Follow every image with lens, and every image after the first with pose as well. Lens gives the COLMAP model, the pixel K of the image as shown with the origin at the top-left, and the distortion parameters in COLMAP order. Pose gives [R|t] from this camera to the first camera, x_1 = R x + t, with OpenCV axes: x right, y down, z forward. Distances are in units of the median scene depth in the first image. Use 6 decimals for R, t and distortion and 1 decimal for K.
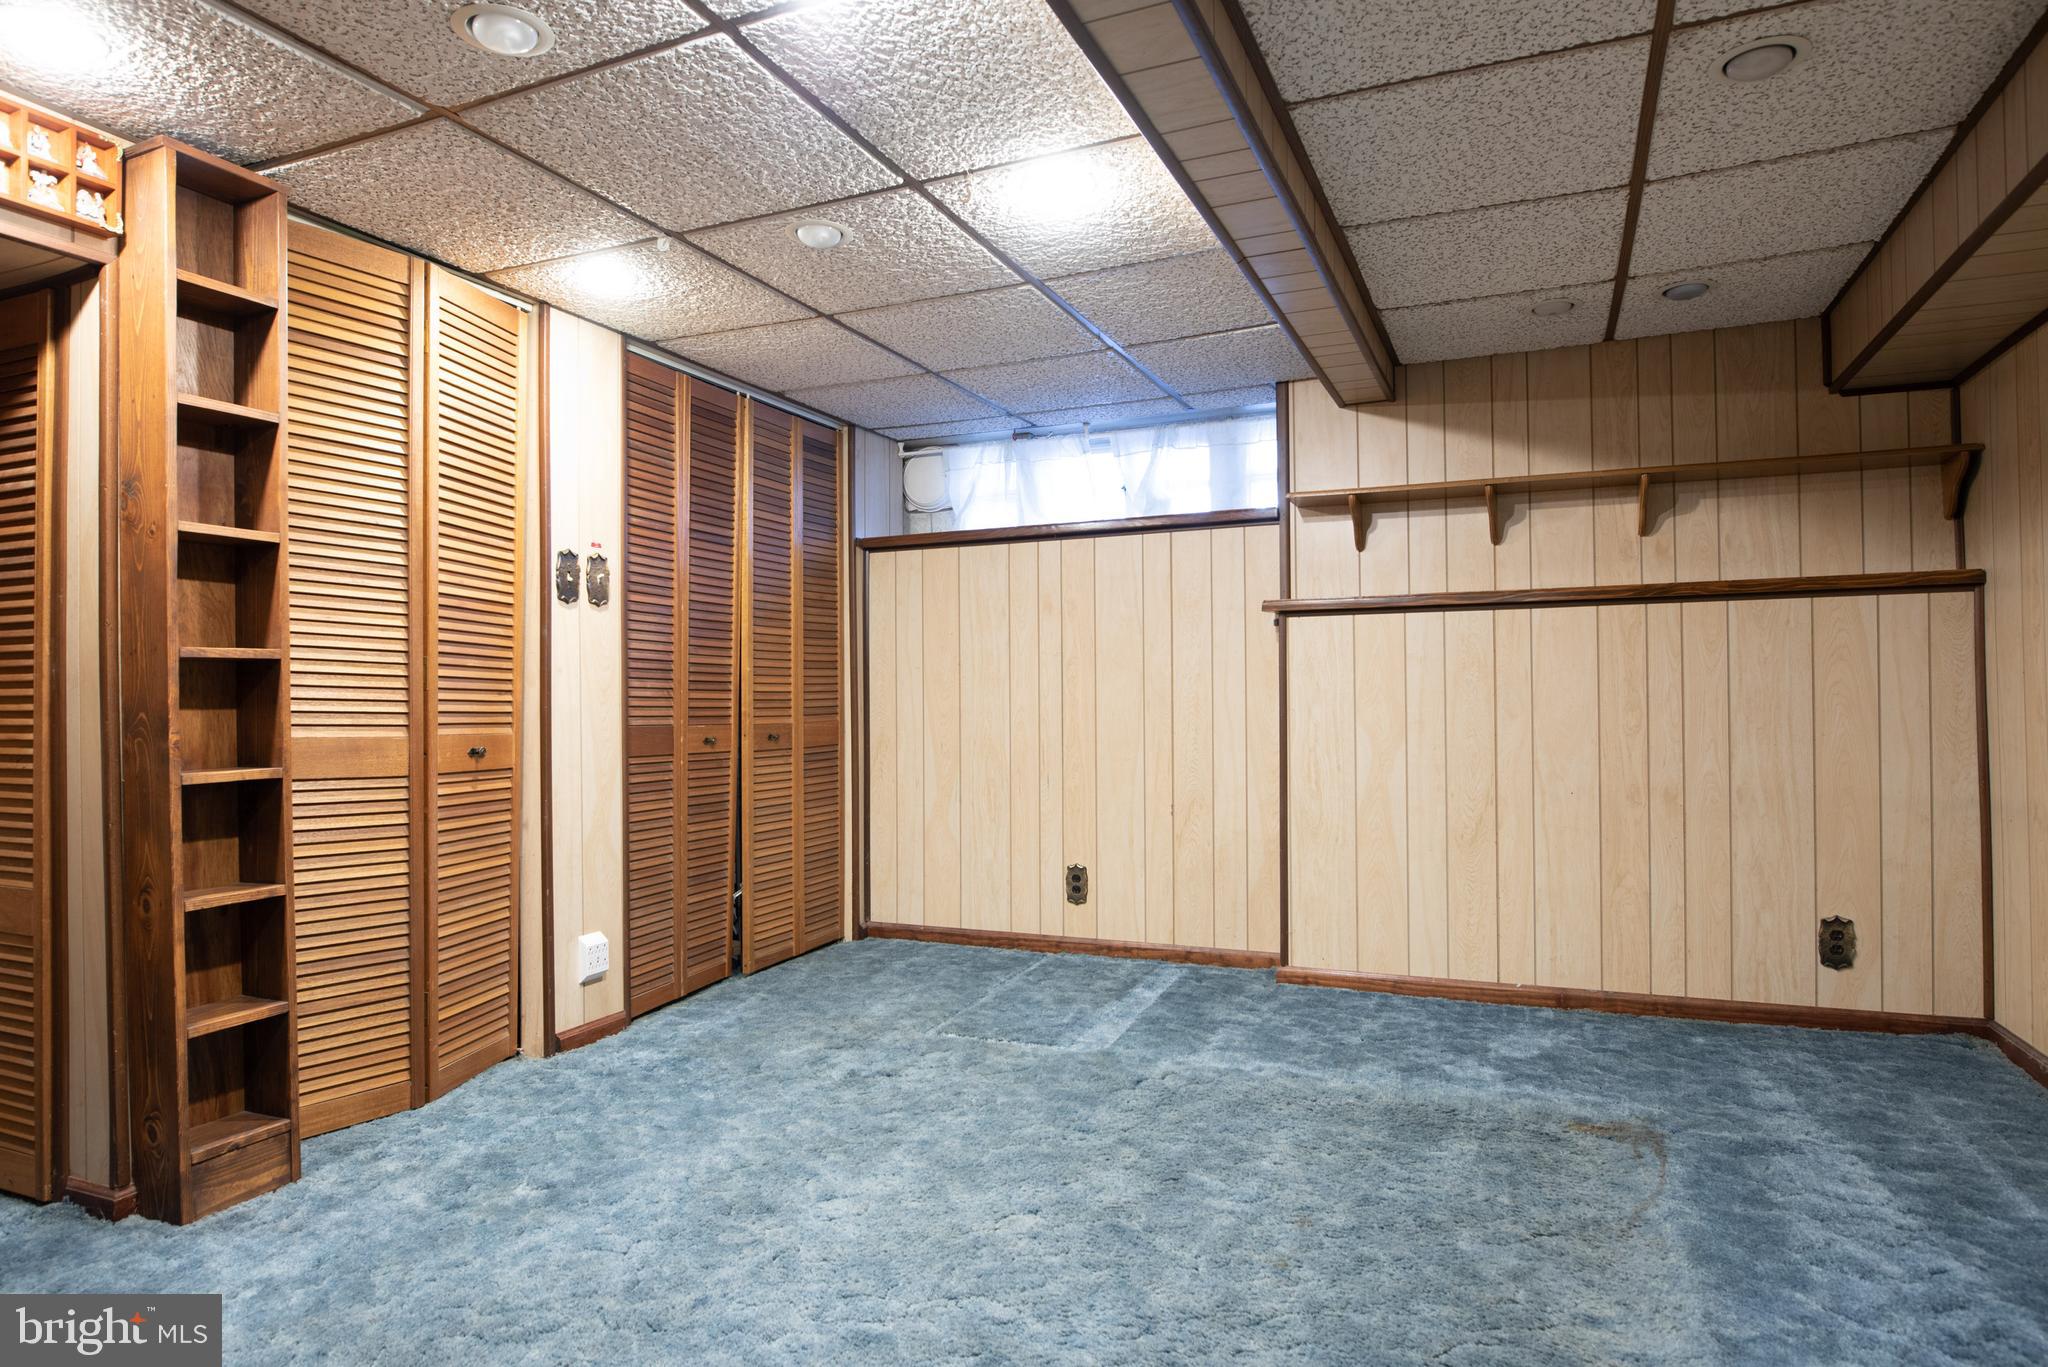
lens RADIAL K [[1176.0, 0, 1025.0], [0, 1176.0, 691.1], [0, 0, 1]] dist [0.007203, -0.009271]
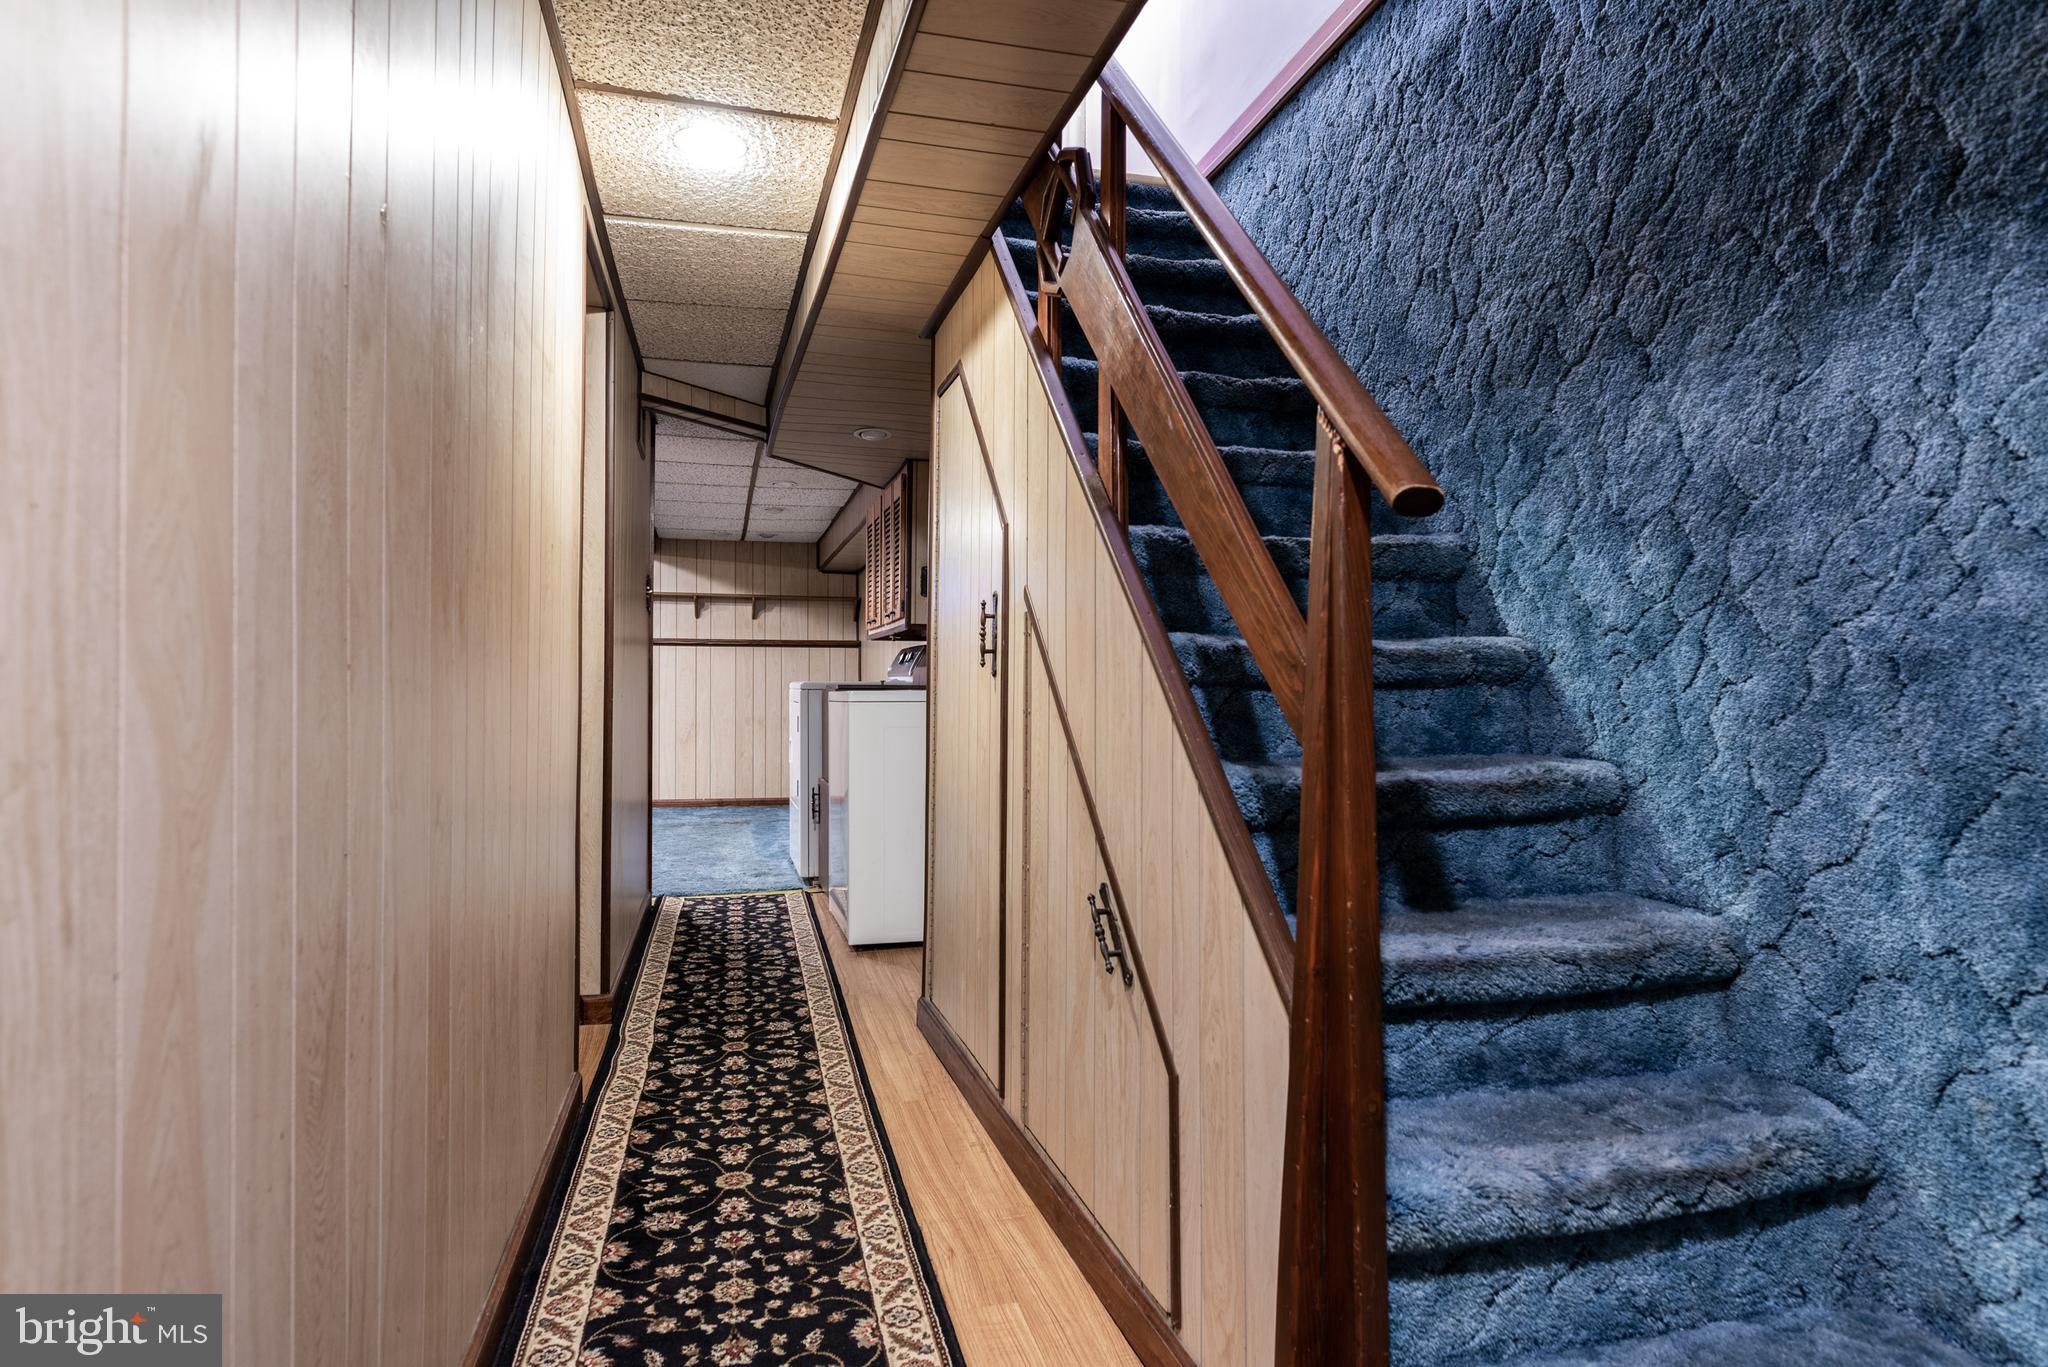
lens RADIAL K [[1176.0, 0, 974.0], [0, 1176.0, 707.0], [0, 0, 1]] dist [0.007203, -0.009271]
pose [[0.803506, 0.010424, 0.595205, -0.585457], [-0.019229, 0.999779, 0.008448, 0.022340], [-0.594986, -0.018233, 0.803529, -1.293391]]
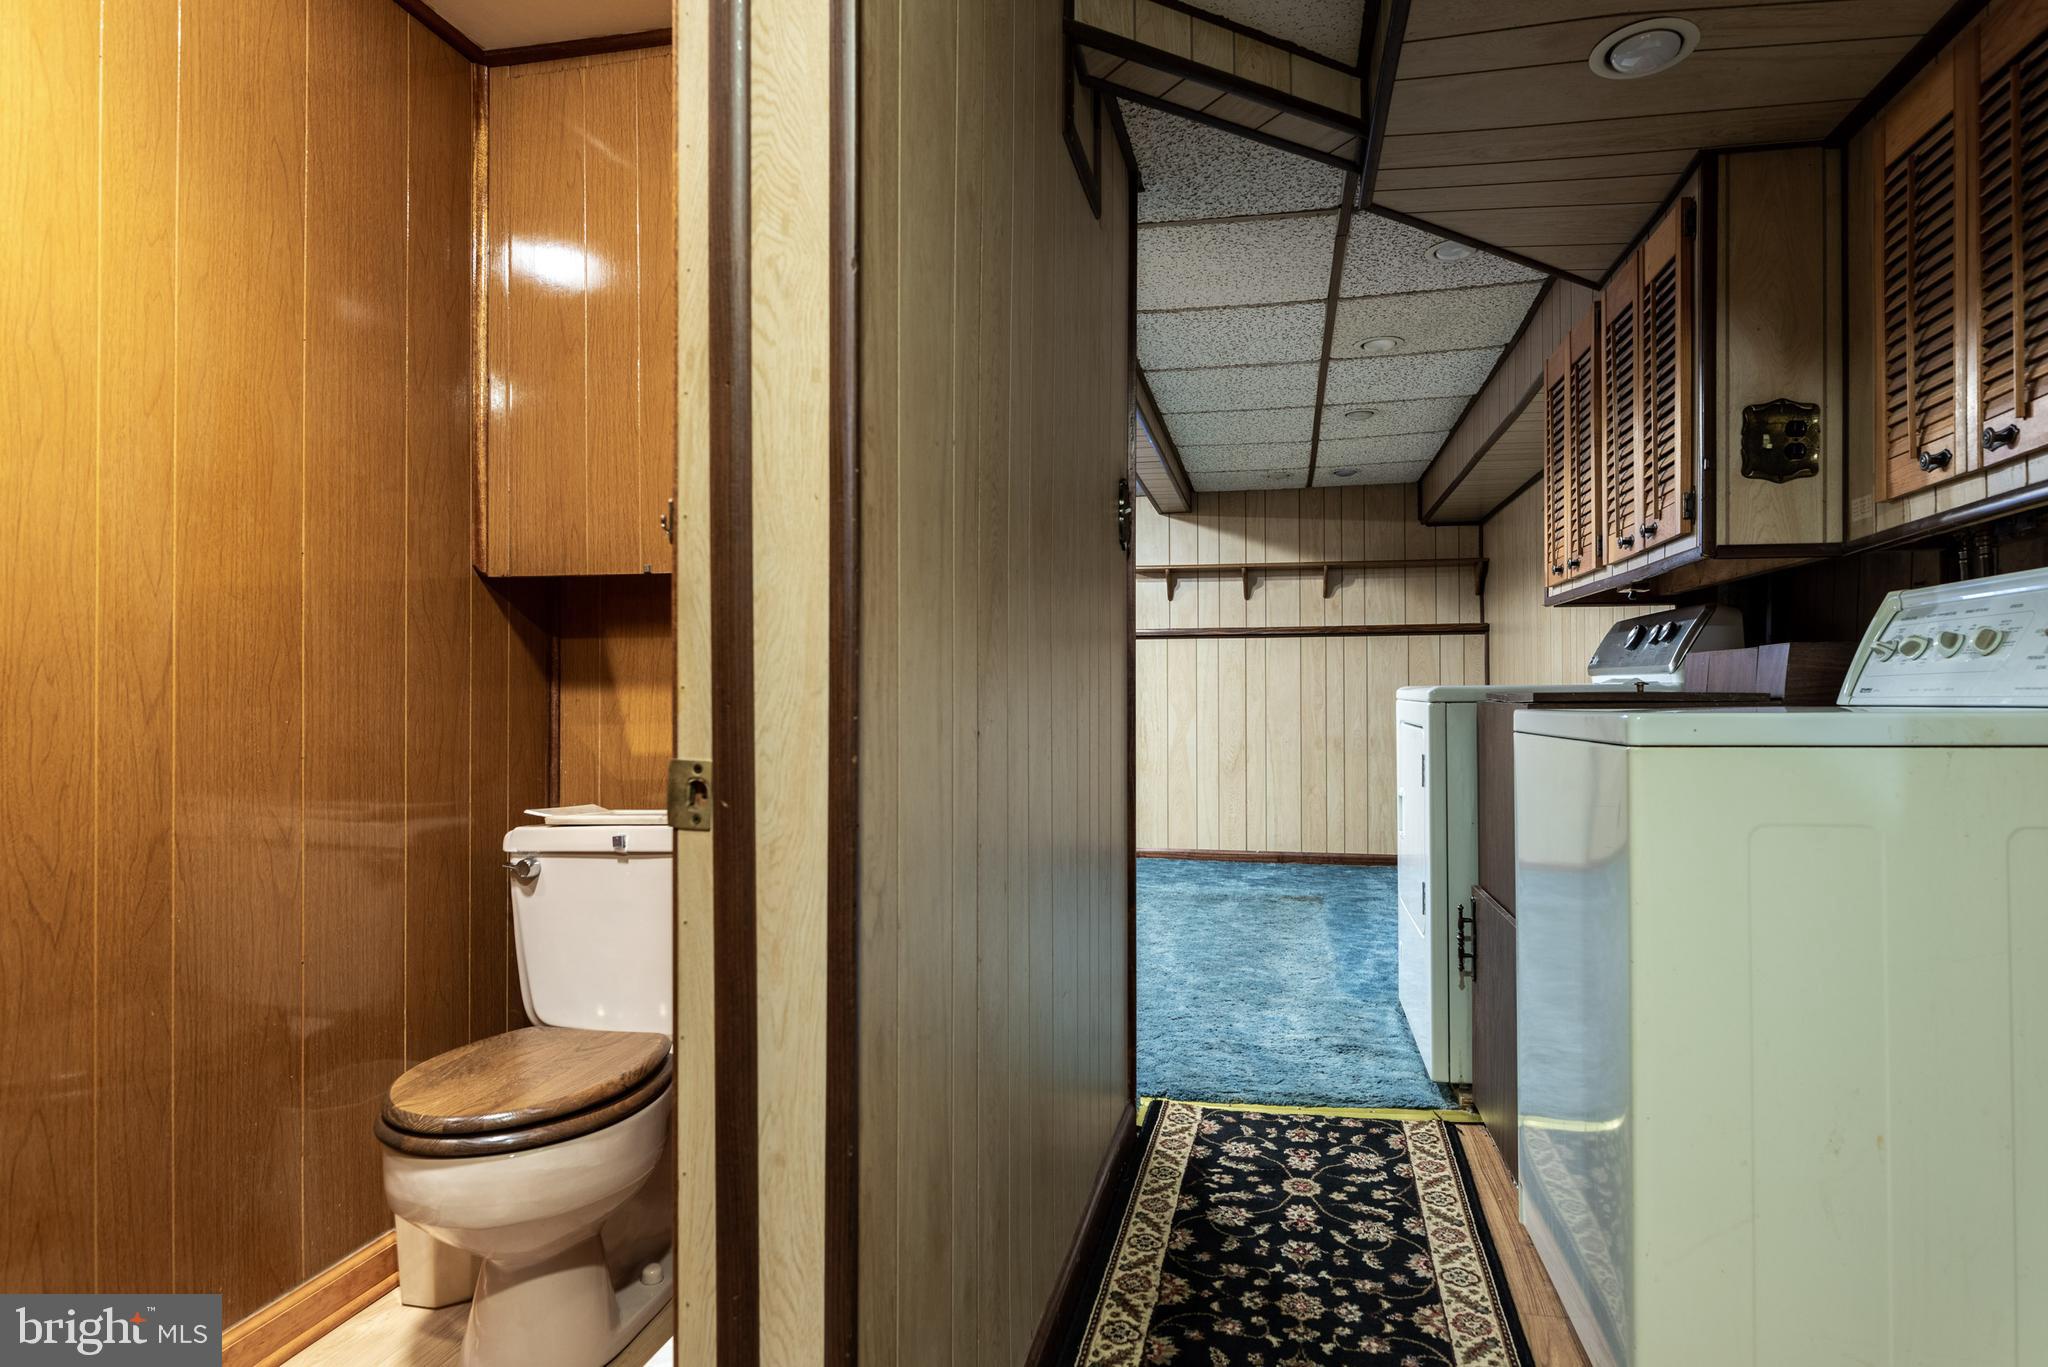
lens RADIAL K [[1091.2, 0, 965.8], [0, 1091.2, 679.6], [0, 0, 1]] dist [-0.047369, 0.000652]
pose [[0.990513, 0.012014, 0.136892, -0.237935], [-0.011171, 0.999914, -0.006924, 0.008447], [-0.136963, 0.005329, 0.990562, -0.551366]]
